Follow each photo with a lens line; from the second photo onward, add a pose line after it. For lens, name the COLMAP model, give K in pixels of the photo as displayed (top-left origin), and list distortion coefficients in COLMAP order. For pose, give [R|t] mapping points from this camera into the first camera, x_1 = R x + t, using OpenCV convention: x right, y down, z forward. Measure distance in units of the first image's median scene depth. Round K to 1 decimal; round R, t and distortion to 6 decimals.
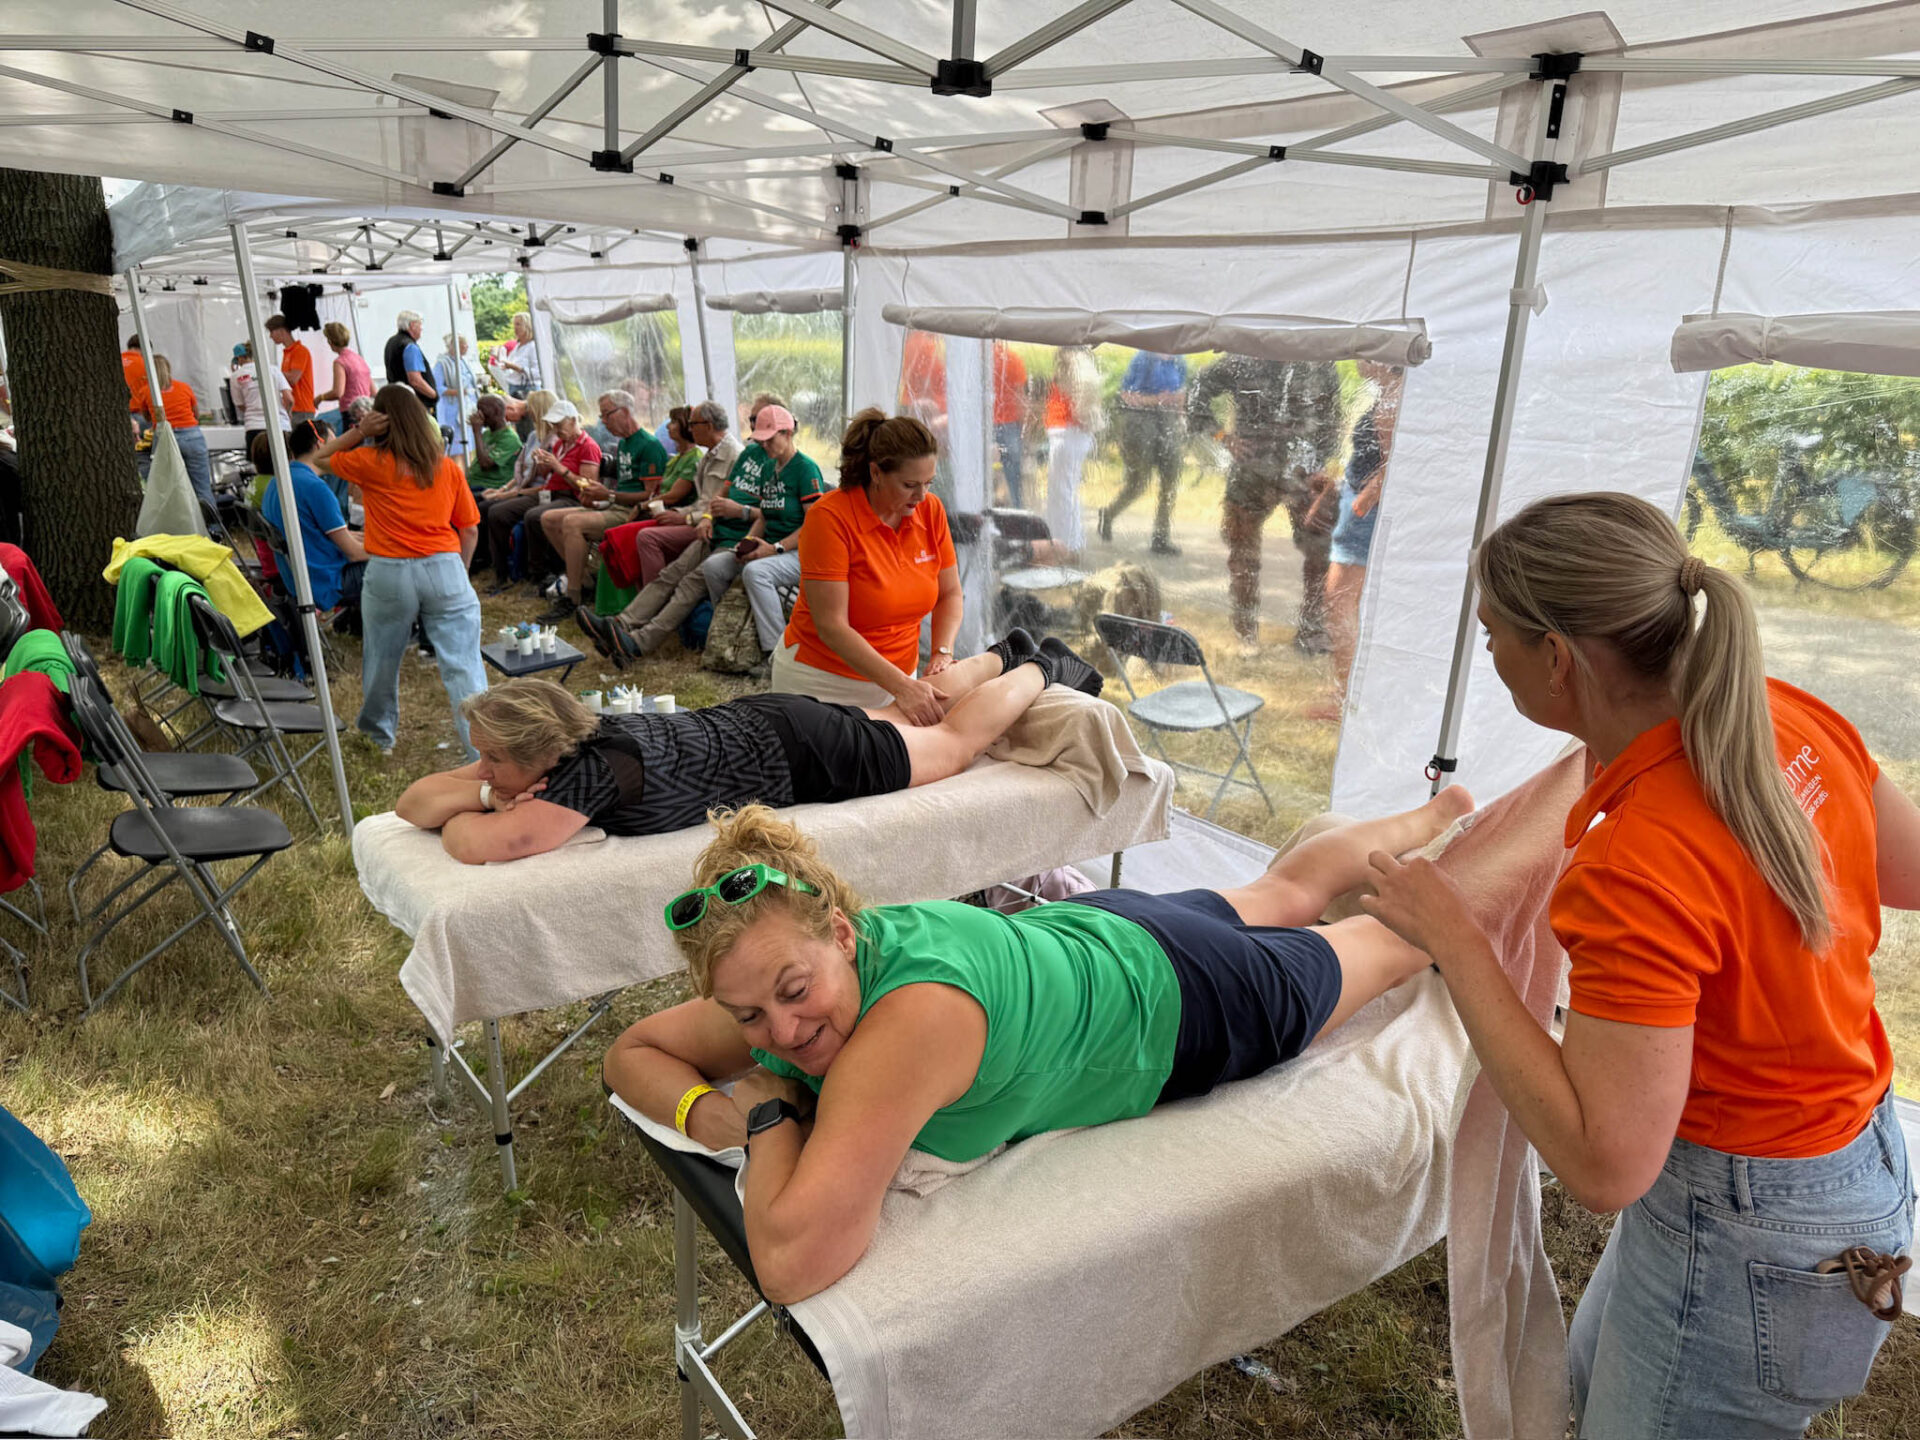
lens RADIAL K [[1357.4, 0, 959.7], [0, 1357.4, 712.2], [0, 0, 1]] dist [0.038390, -0.027086]
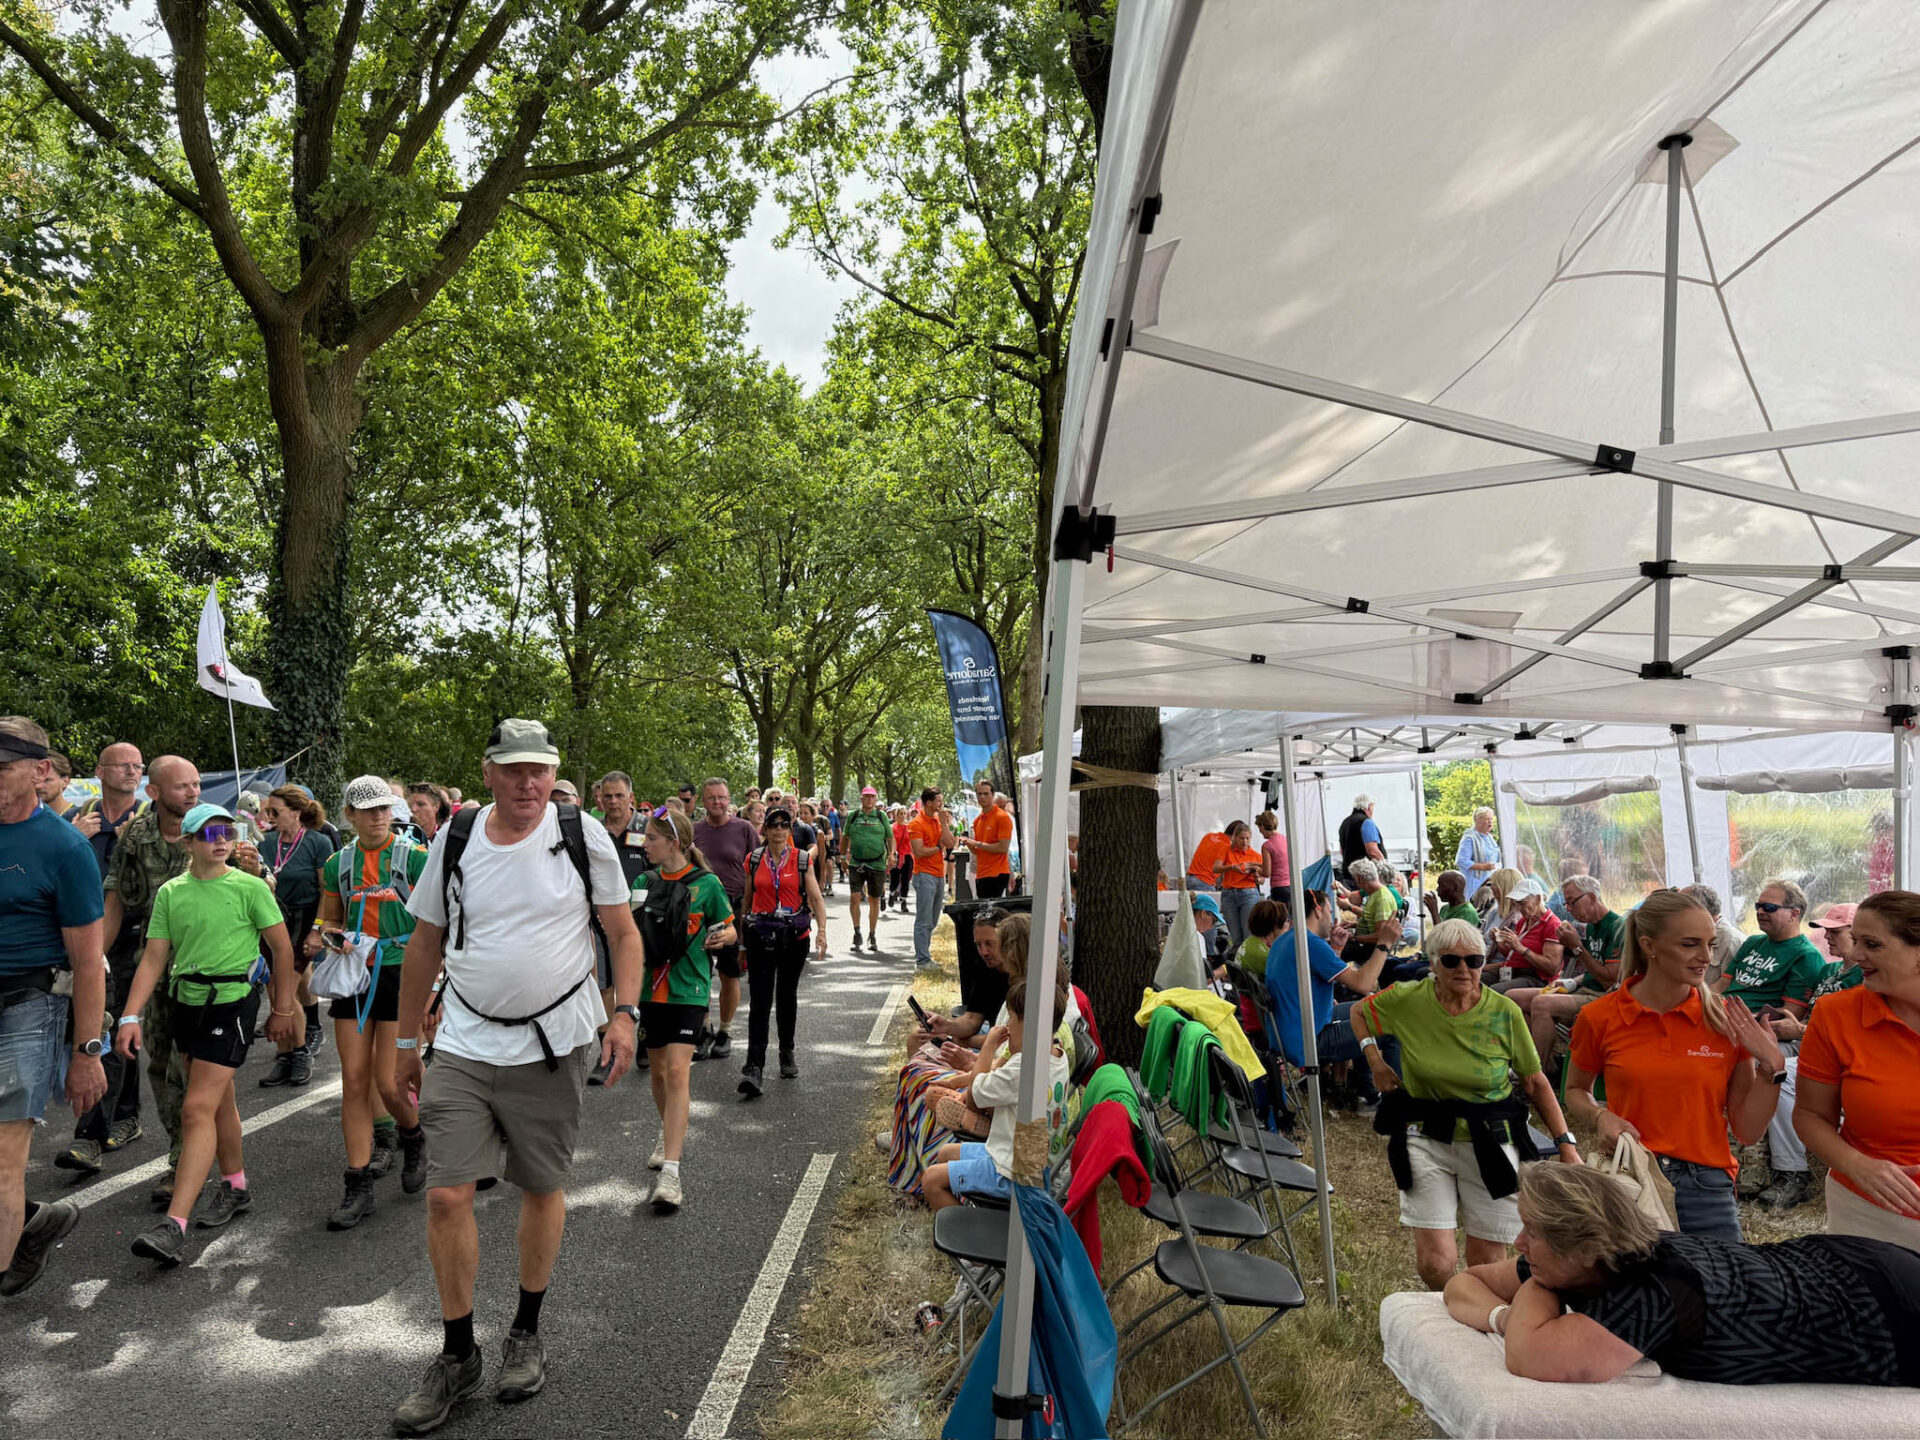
lens RADIAL K [[1328.6, 0, 947.6], [0, 1328.6, 717.6], [0, 0, 1]] dist [0.081981, -0.087734]
pose [[0.793087, -0.046354, -0.607341, -0.063296], [-0.156465, 0.948138, -0.276682, -0.000912], [0.588669, 0.314460, 0.744704, -0.071260]]
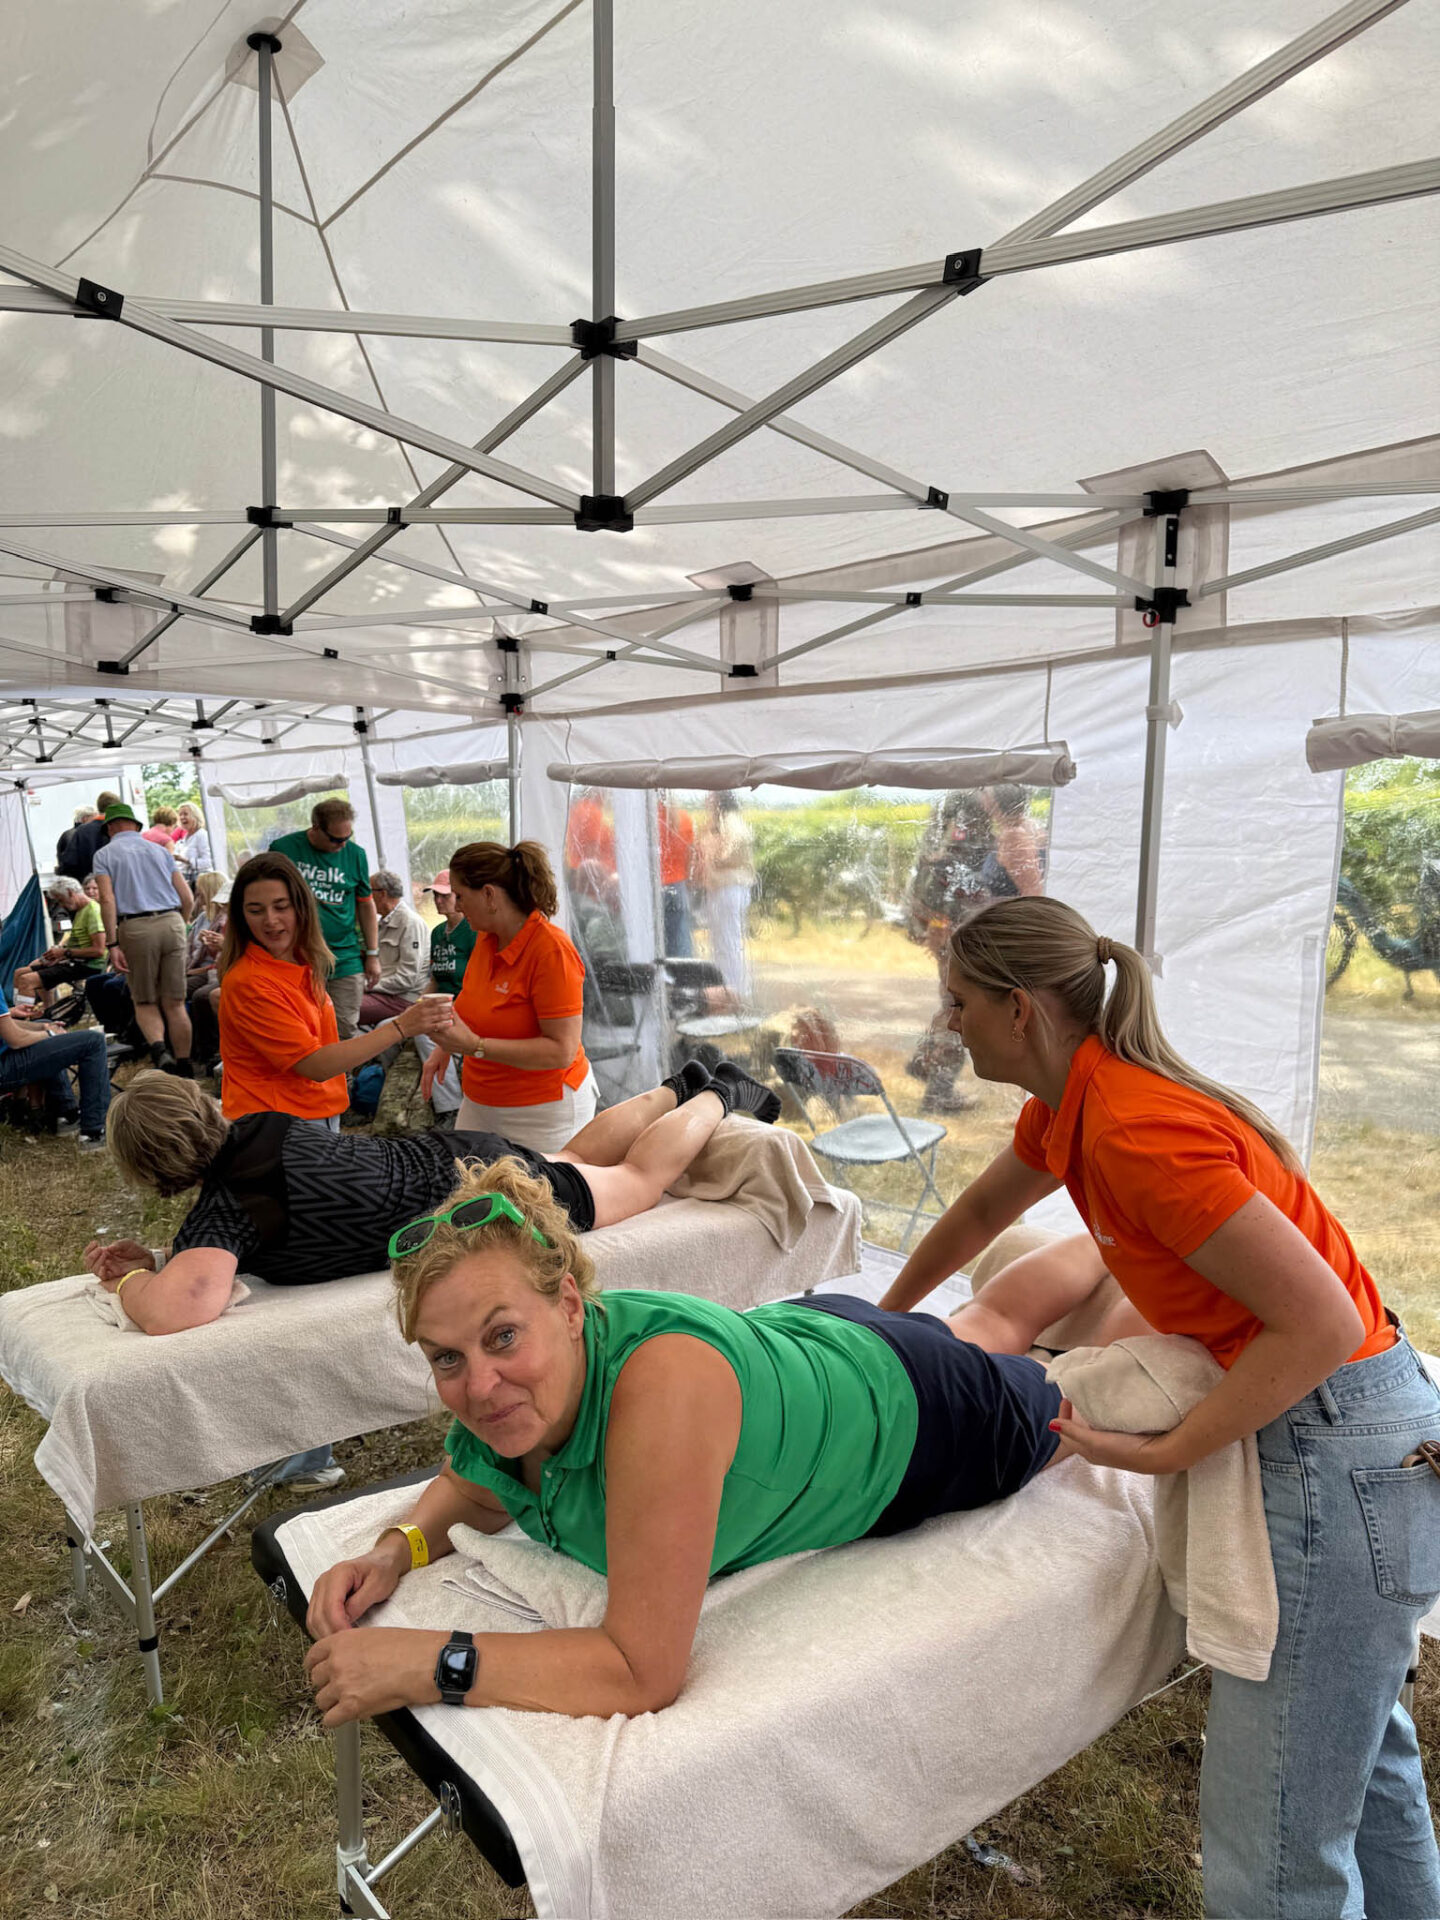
lens RADIAL K [[1357.9, 0, 696.6], [0, 1357.9, 970.0], [0, 0, 1]] dist [0.033428, -0.020456]
pose [[0.998001, -0.045981, 0.043351, 0.007139], [0.052201, 0.986465, -0.155439, 0.027667], [-0.035617, 0.157392, 0.986894, 0.020847]]
